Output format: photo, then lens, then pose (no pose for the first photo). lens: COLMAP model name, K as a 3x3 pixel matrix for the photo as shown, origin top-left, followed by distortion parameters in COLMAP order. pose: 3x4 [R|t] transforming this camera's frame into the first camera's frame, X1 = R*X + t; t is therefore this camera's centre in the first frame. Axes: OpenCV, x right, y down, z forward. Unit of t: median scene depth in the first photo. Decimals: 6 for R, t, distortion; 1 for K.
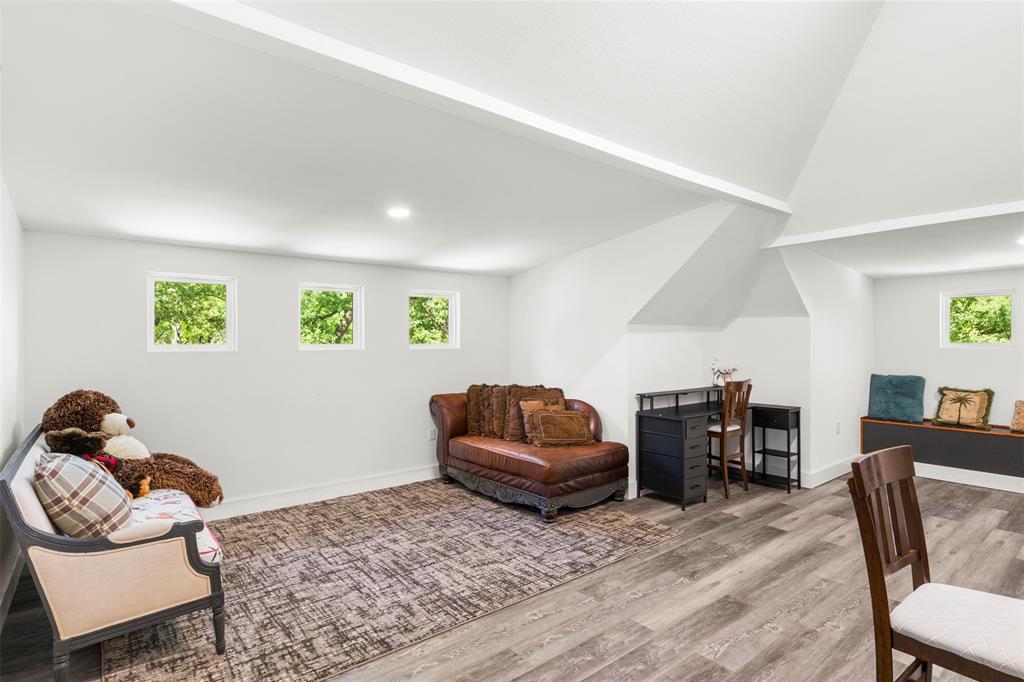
lens RADIAL K [[521.1, 0, 516.3], [0, 521.1, 343.5], [0, 0, 1]] dist [-0.000762, 0.001004]
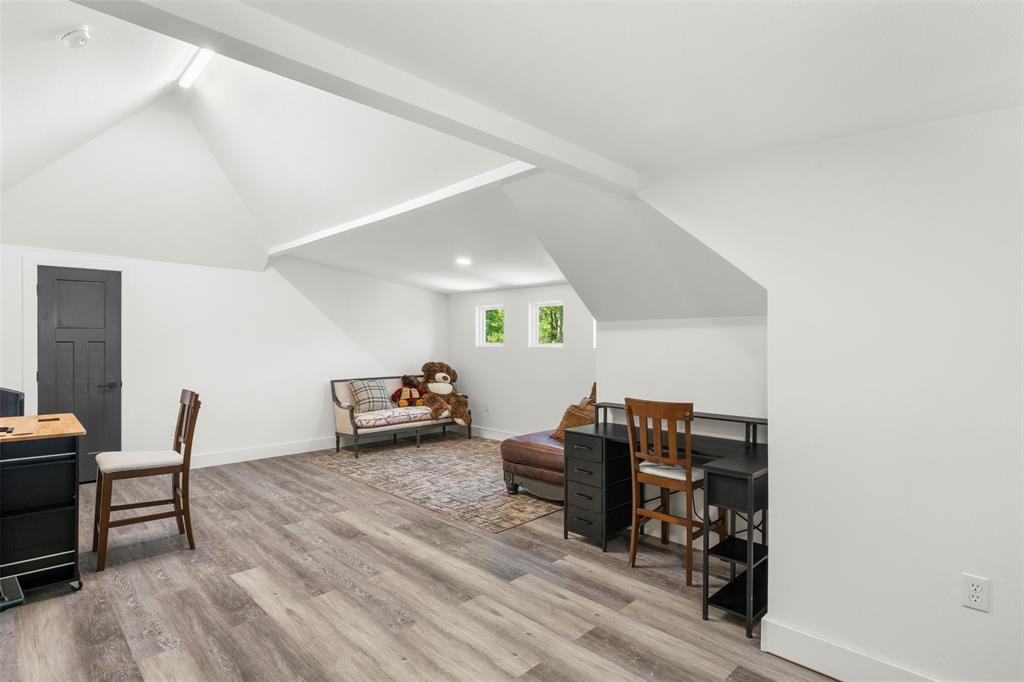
lens RADIAL K [[521.1, 0, 503.6], [0, 521.1, 342.7], [0, 0, 1]] dist [-0.000762, 0.001004]
pose [[0.079313, -0.002467, -0.996847, 1.435991], [-0.006330, 0.999976, -0.002979, 0.005302], [0.996830, 0.006546, 0.079296, 1.025712]]
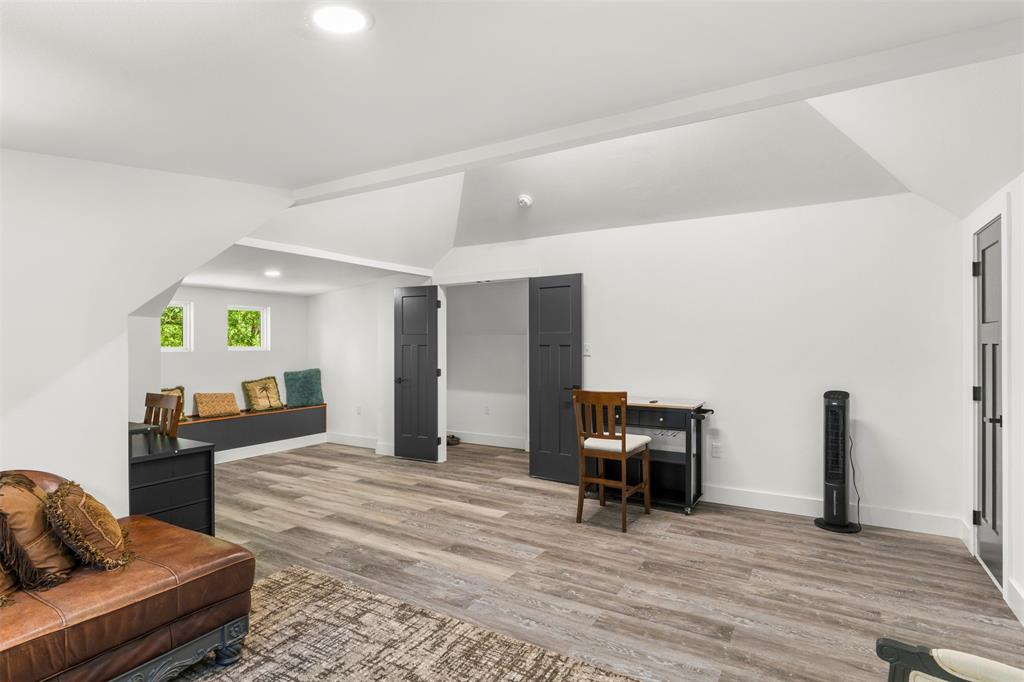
lens RADIAL K [[521.1, 0, 517.6], [0, 521.1, 340.6], [0, 0, 1]] dist [-0.000762, 0.001004]
pose [[-0.344344, 0.005564, 0.938827, -0.674336], [0.007693, 0.999966, -0.003105, -0.003959], [-0.938812, 0.006154, -0.344375, 1.041870]]
